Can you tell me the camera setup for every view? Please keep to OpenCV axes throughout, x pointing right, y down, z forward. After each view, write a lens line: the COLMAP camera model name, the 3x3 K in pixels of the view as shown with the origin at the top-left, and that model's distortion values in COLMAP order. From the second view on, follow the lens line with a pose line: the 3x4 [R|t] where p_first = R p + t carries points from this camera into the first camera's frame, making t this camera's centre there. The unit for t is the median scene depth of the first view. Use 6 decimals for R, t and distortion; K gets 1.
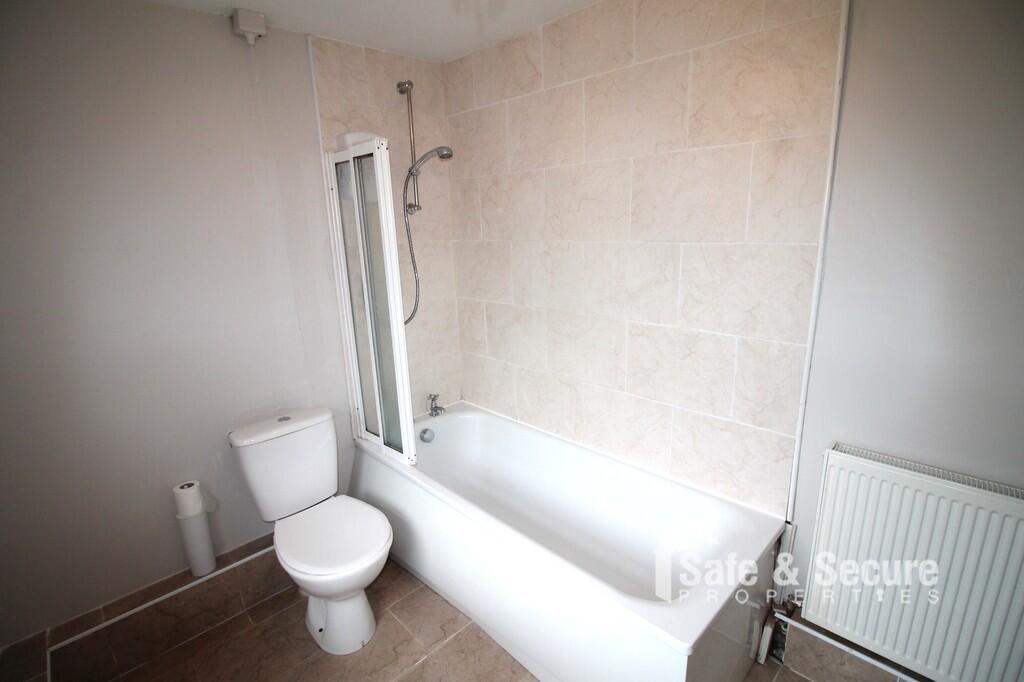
lens RADIAL K [[479.9, 0, 512.0], [0, 479.9, 341.0], [0, 0, 1]] dist [0.000674, -0.019471]
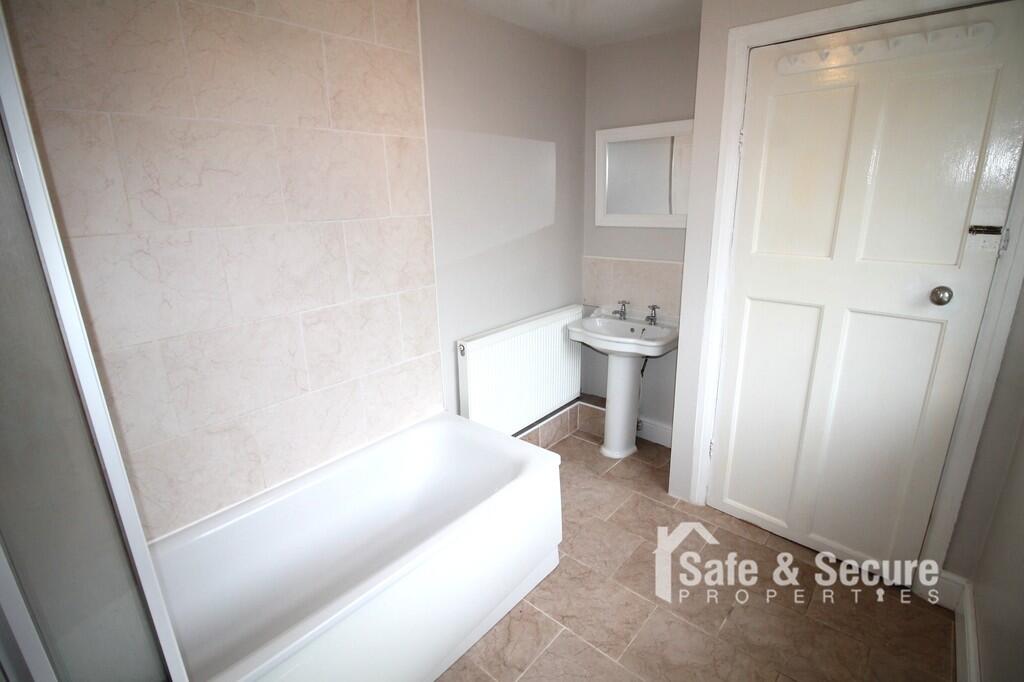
lens RADIAL K [[479.9, 0, 512.0], [0, 479.9, 341.0], [0, 0, 1]] dist [0.000674, -0.019471]
pose [[-0.077457, -0.260264, 0.962426, -0.751403], [0.267085, 0.924626, 0.271538, -0.147542], [-0.960555, 0.278082, -0.002106, 0.724055]]
